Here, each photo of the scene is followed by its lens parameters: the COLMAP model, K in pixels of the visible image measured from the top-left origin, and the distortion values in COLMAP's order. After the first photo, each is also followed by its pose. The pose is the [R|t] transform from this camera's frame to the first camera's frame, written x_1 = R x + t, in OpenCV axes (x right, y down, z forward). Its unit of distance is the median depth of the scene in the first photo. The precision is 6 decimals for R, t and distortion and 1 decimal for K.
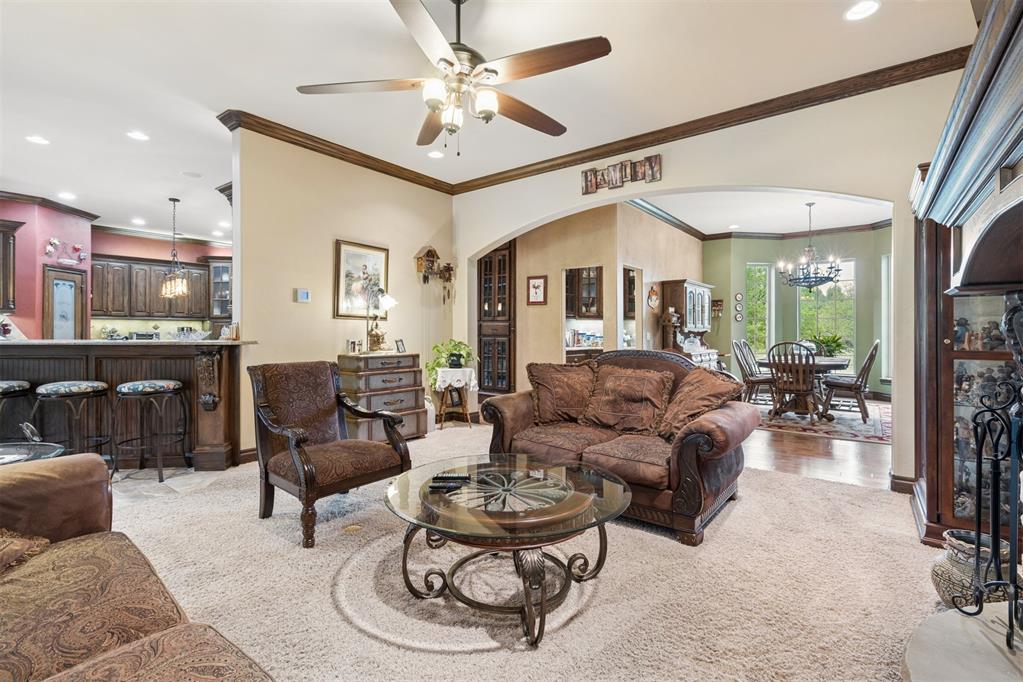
lens RADIAL K [[464.8, 0, 517.5], [0, 464.8, 334.9], [0, 0, 1]] dist [-0.001640, -0.000025]
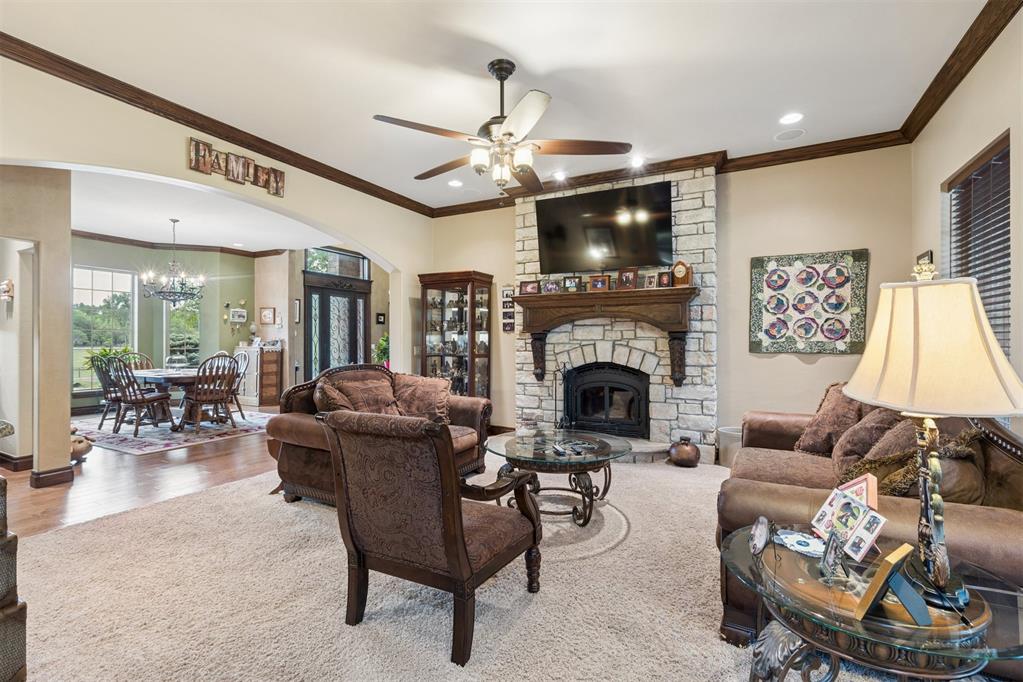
lens RADIAL K [[464.8, 0, 517.0], [0, 464.8, 339.6], [0, 0, 1]] dist [-0.001640, -0.000025]
pose [[-0.180146, -0.001300, 0.983639, -0.779601], [0.006910, 0.999973, 0.002587, -0.025415], [-0.983616, 0.007263, -0.180132, 0.690980]]
